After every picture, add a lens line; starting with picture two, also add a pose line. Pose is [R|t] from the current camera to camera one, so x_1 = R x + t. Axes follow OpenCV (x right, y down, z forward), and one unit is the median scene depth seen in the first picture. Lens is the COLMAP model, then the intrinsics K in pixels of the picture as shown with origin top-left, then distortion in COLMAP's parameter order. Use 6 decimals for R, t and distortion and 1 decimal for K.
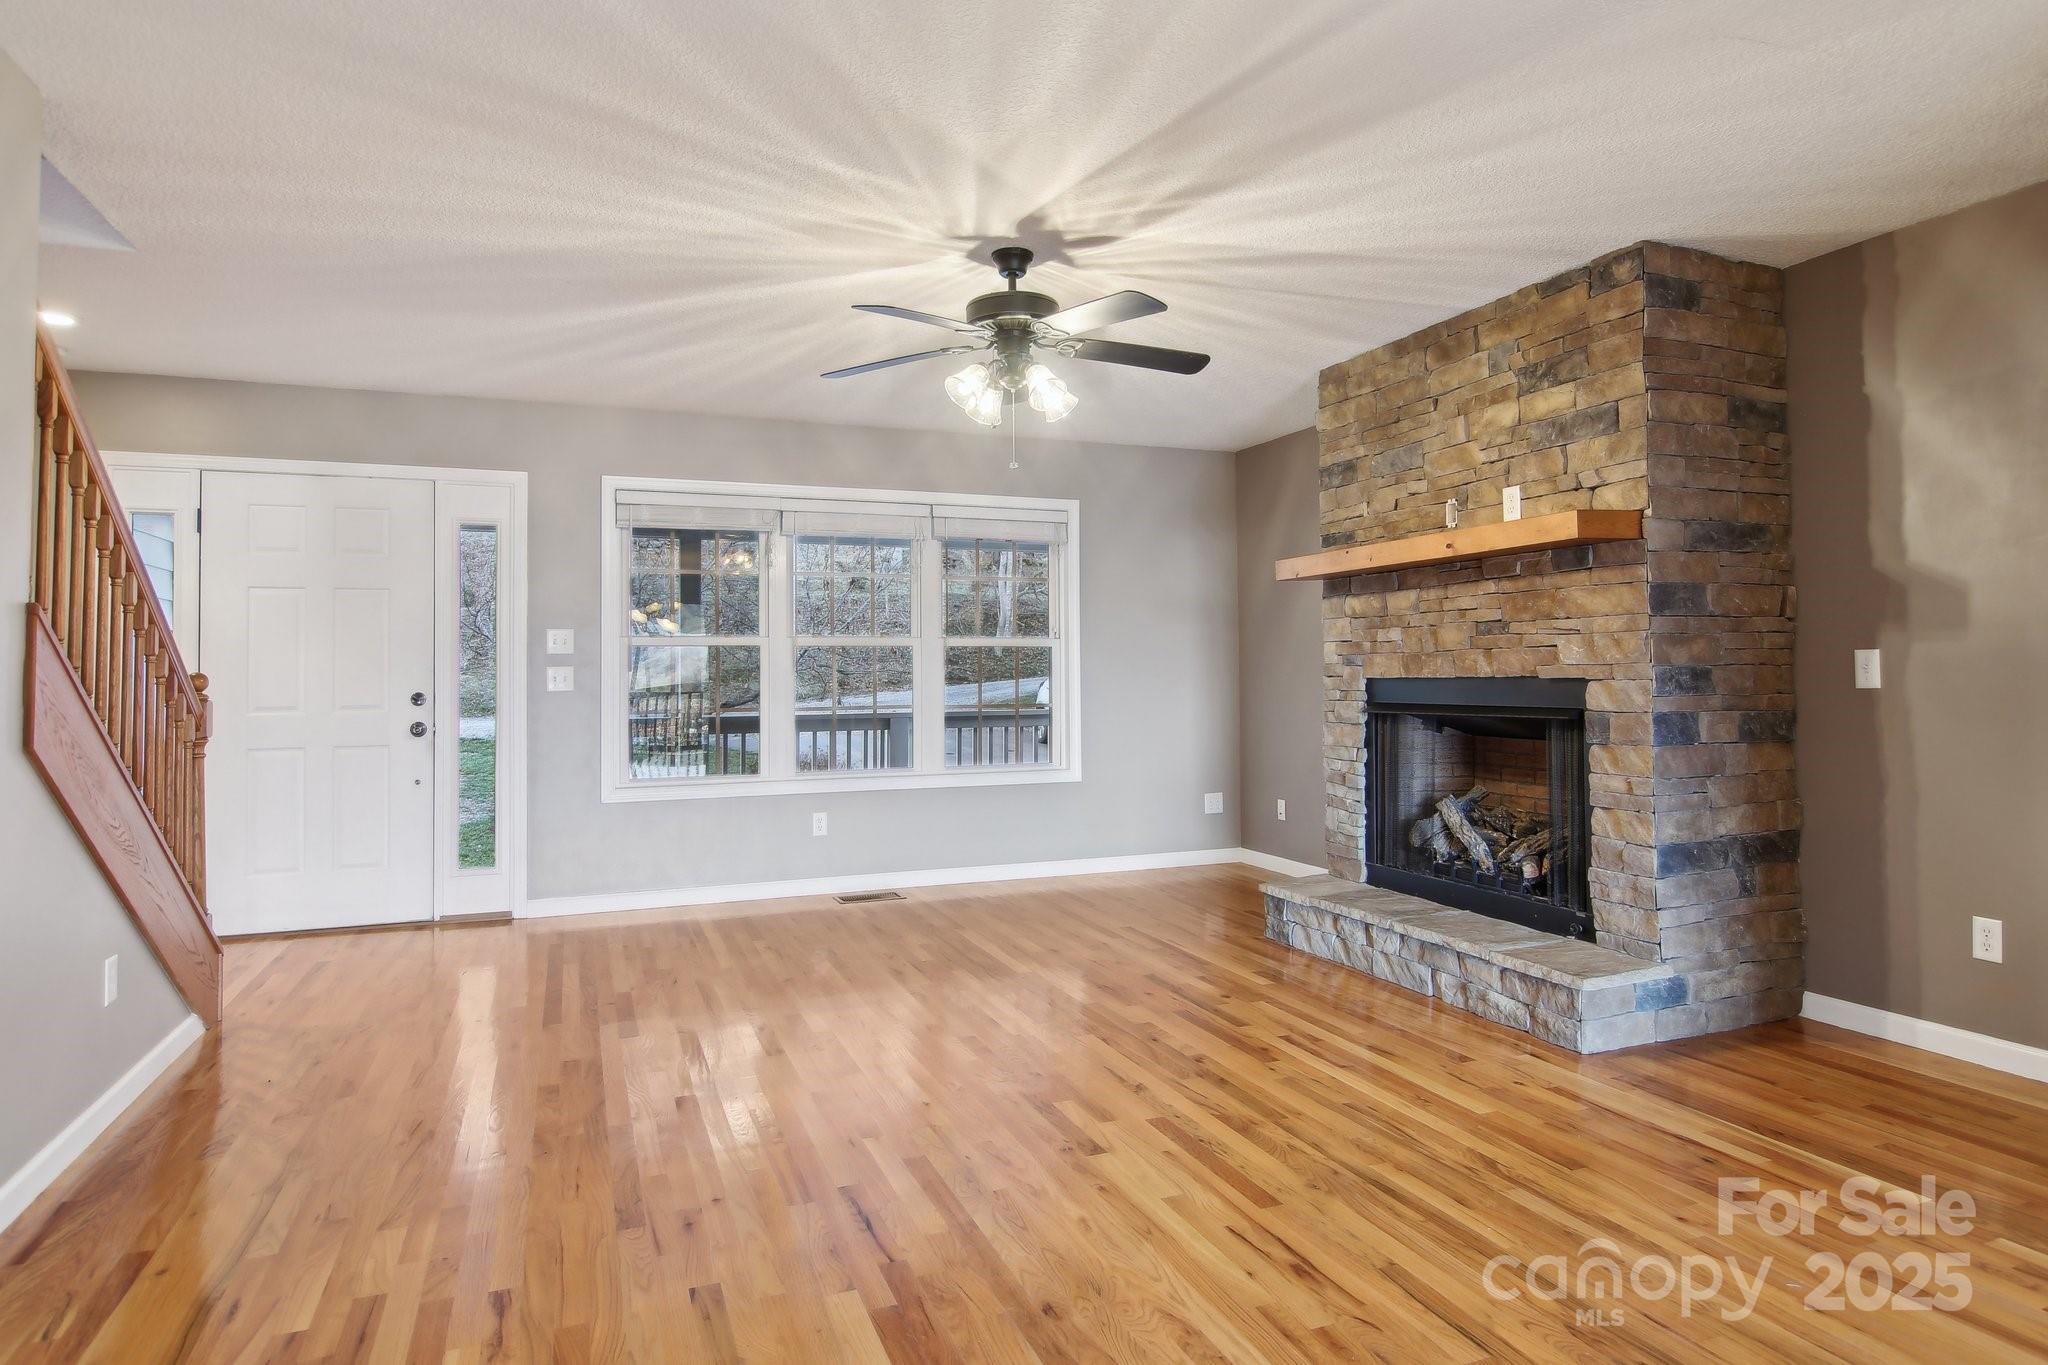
lens RADIAL K [[1148.3, 0, 1031.3], [0, 1148.3, 664.4], [0, 0, 1]] dist [0.001442, -0.013601]
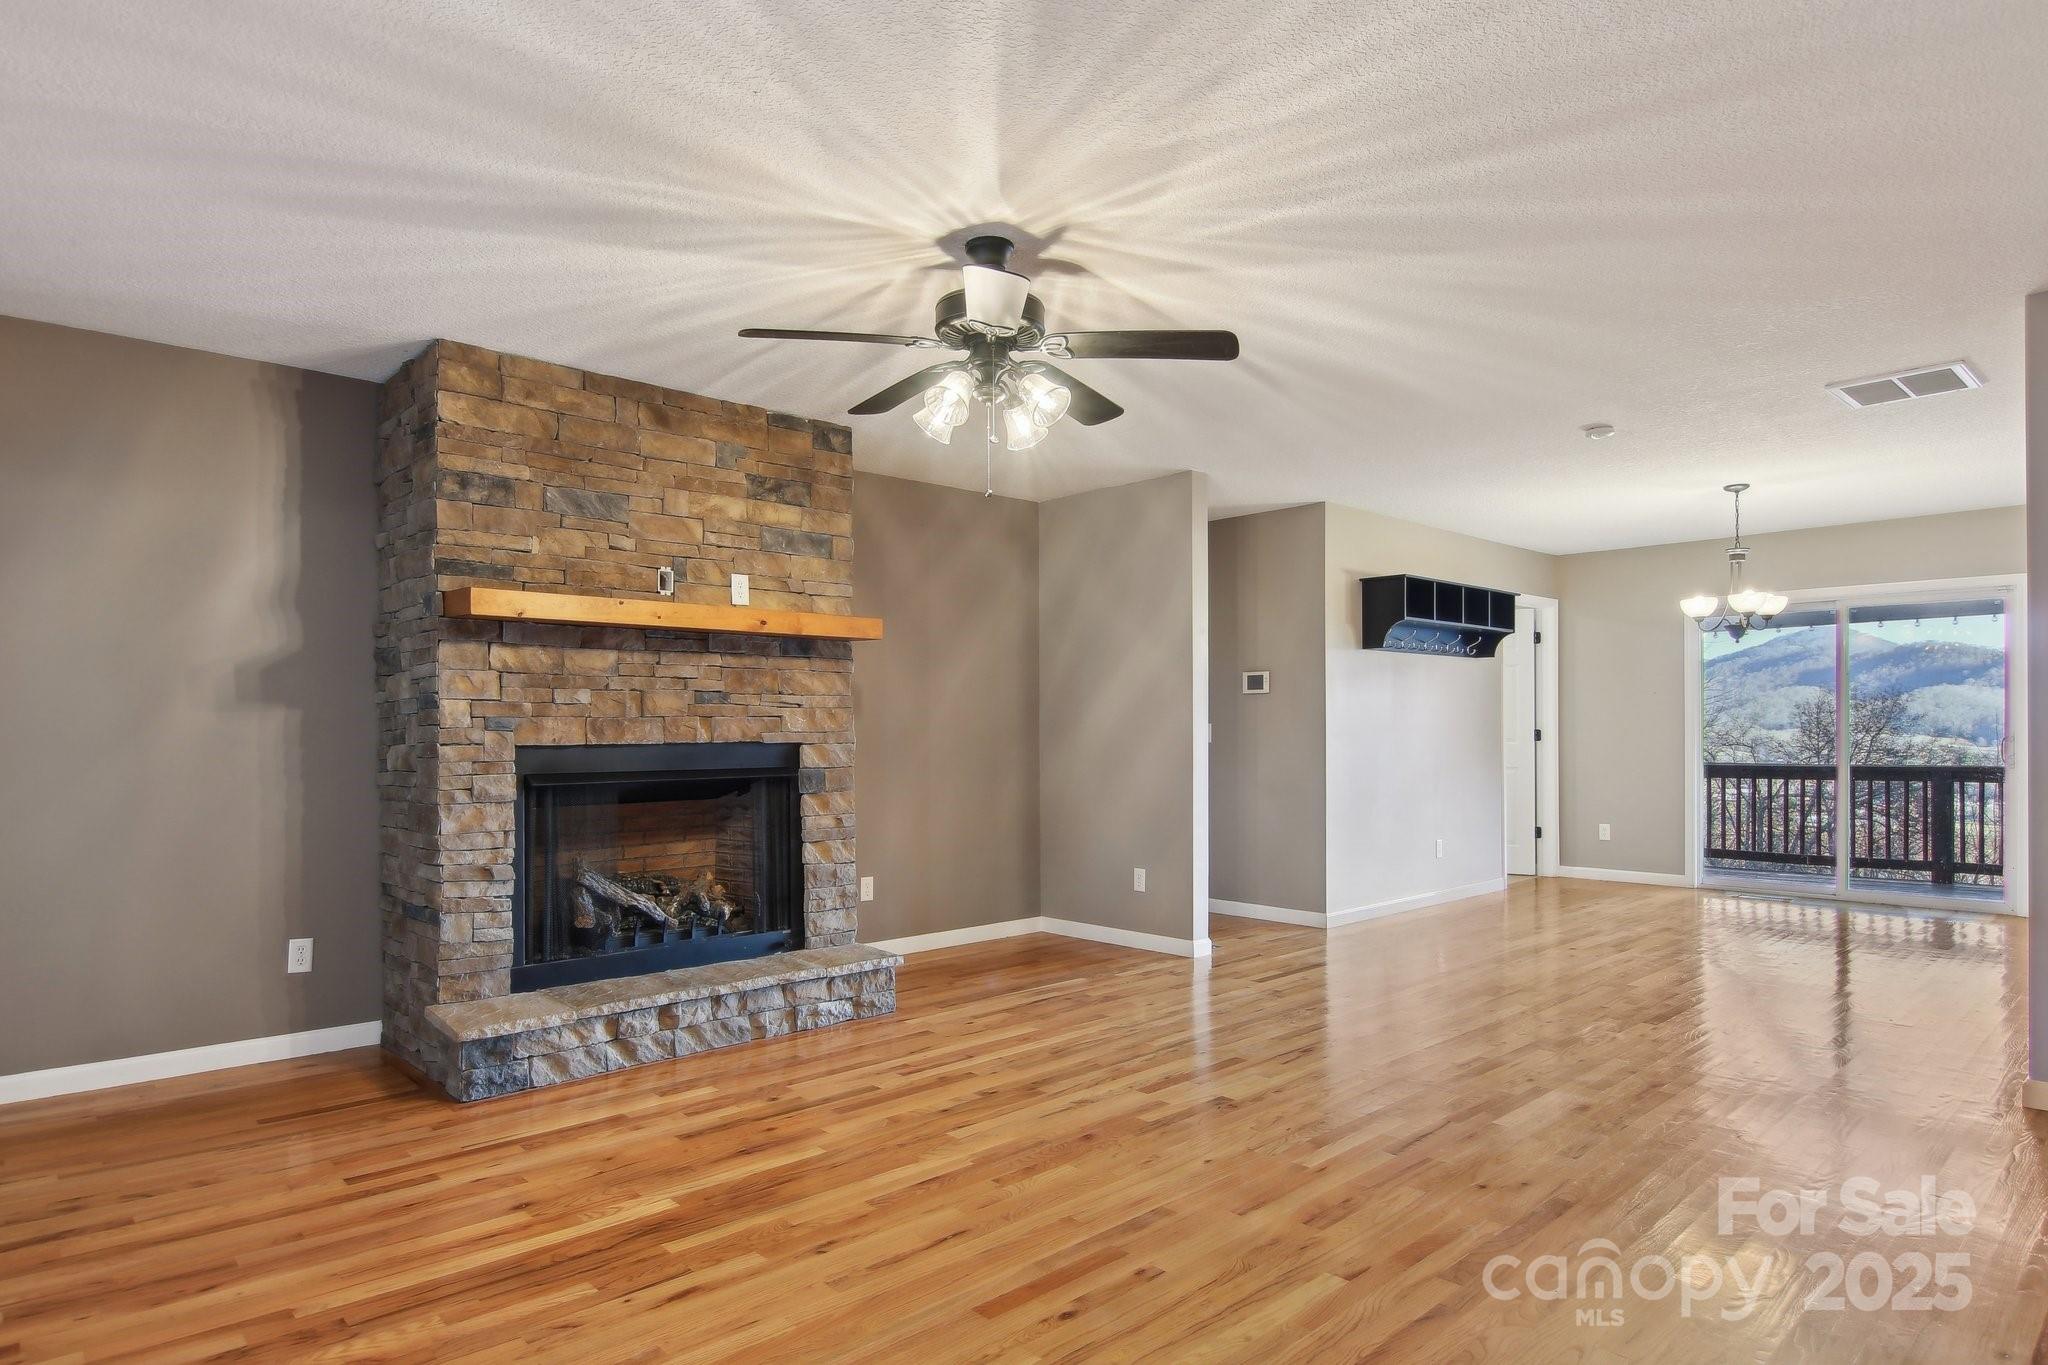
lens RADIAL K [[1148.3, 0, 1007.9], [0, 1148.3, 748.3], [0, 0, 1]] dist [0.001442, -0.013601]
pose [[-0.354921, -0.003037, 0.934891, -0.741537], [0.000059, 0.999995, 0.003271, 0.013285], [-0.934896, 0.001216, -0.354919, 1.163769]]
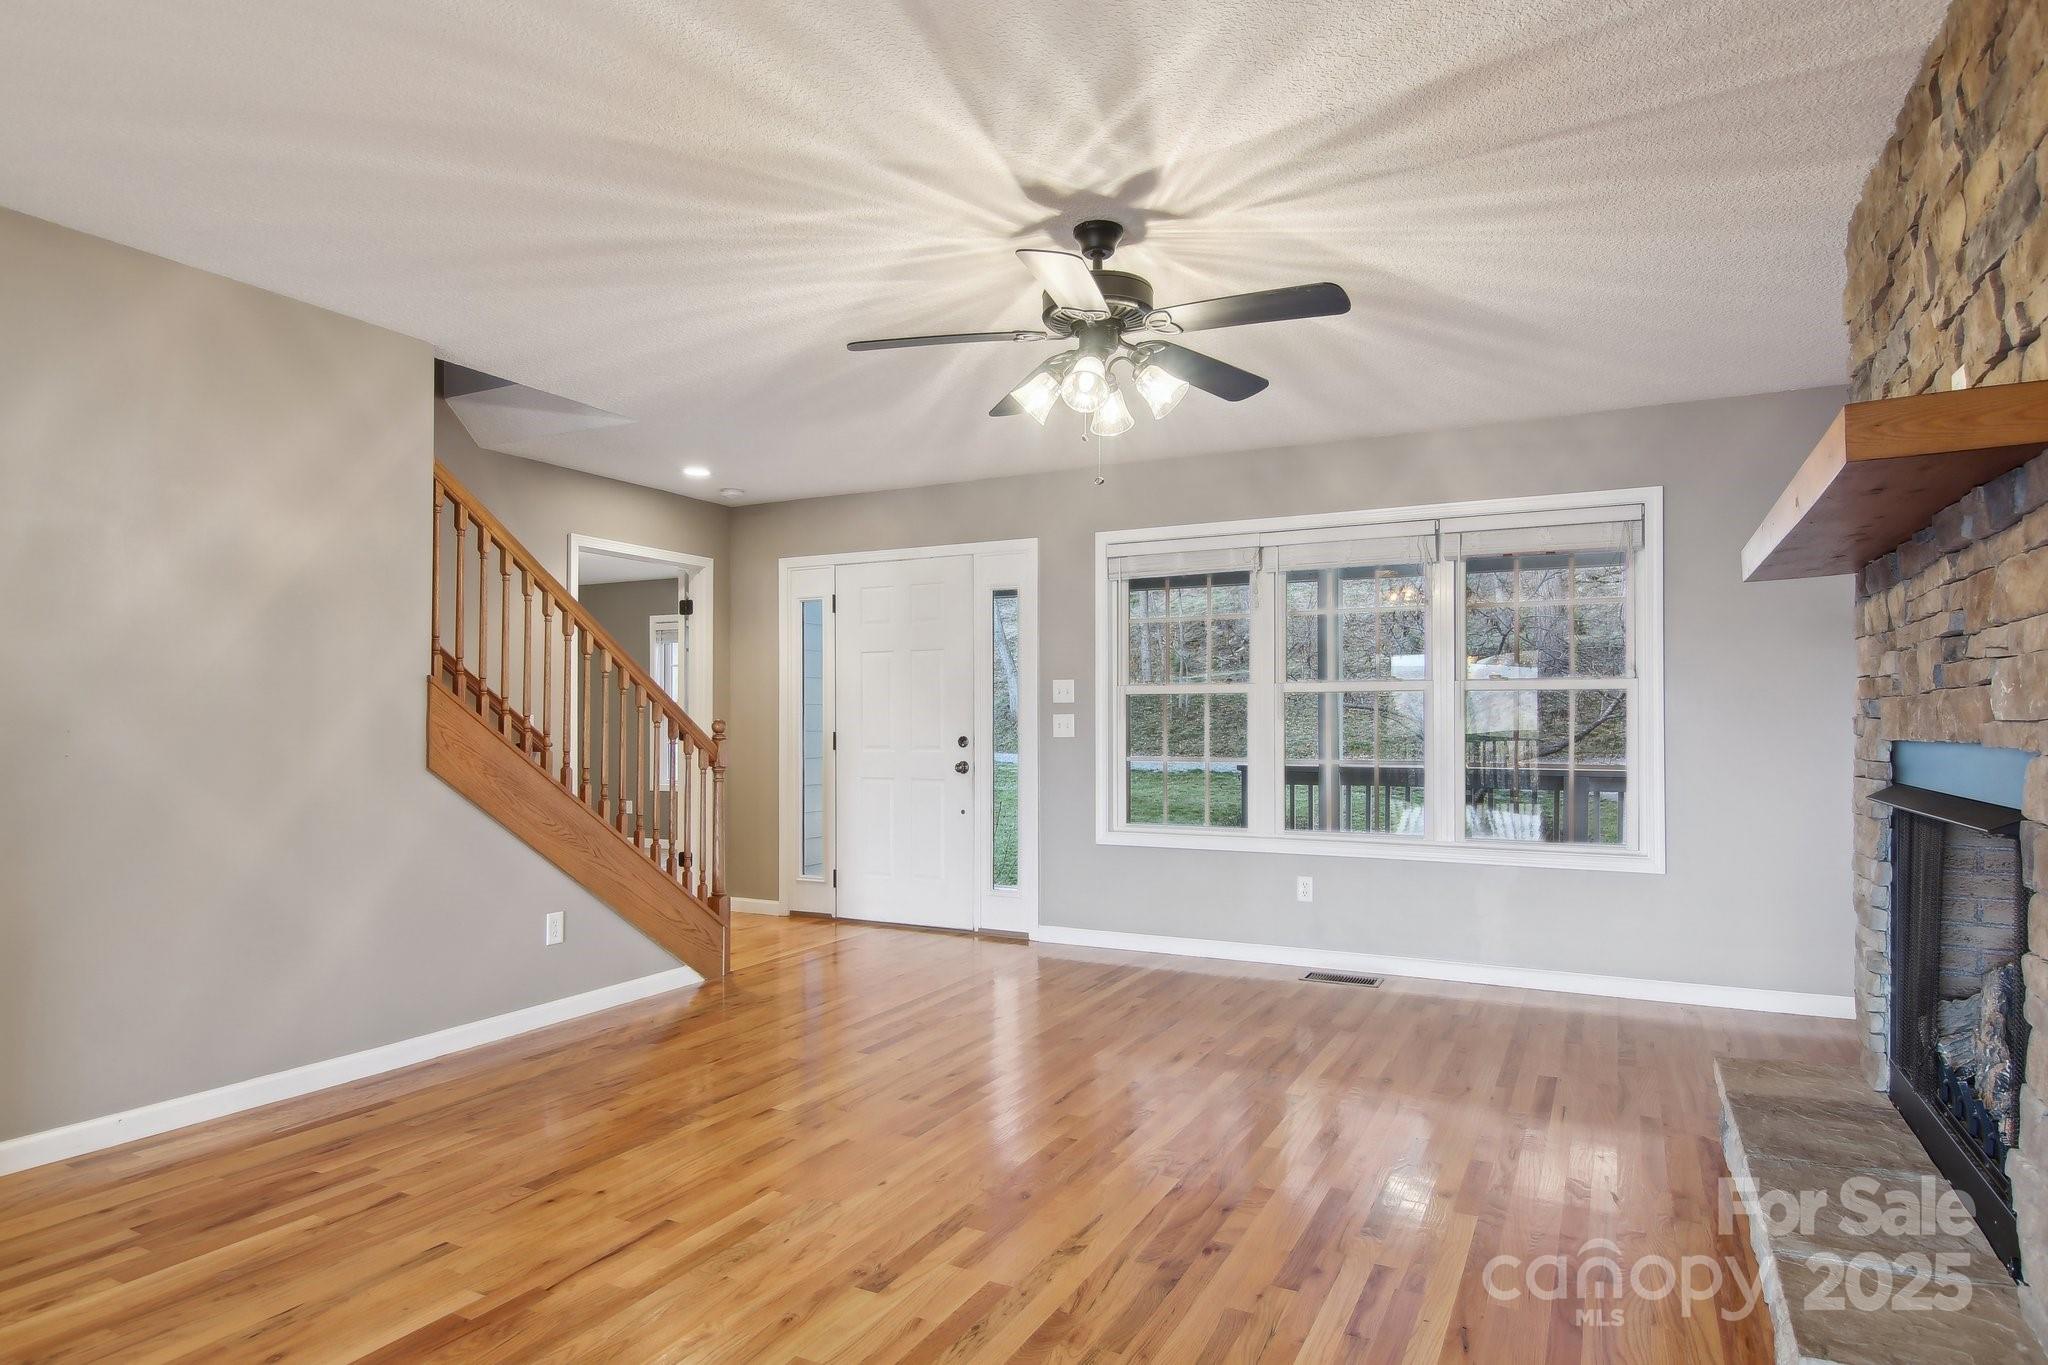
lens RADIAL K [[1148.3, 0, 1024.5], [0, 1148.3, 725.7], [0, 0, 1]] dist [0.001442, -0.013601]
pose [[0.661068, 0.010784, -0.750248, 0.527297], [0.000516, 0.999890, 0.014827, -0.004902], [0.750326, -0.010188, 0.660990, 0.358840]]
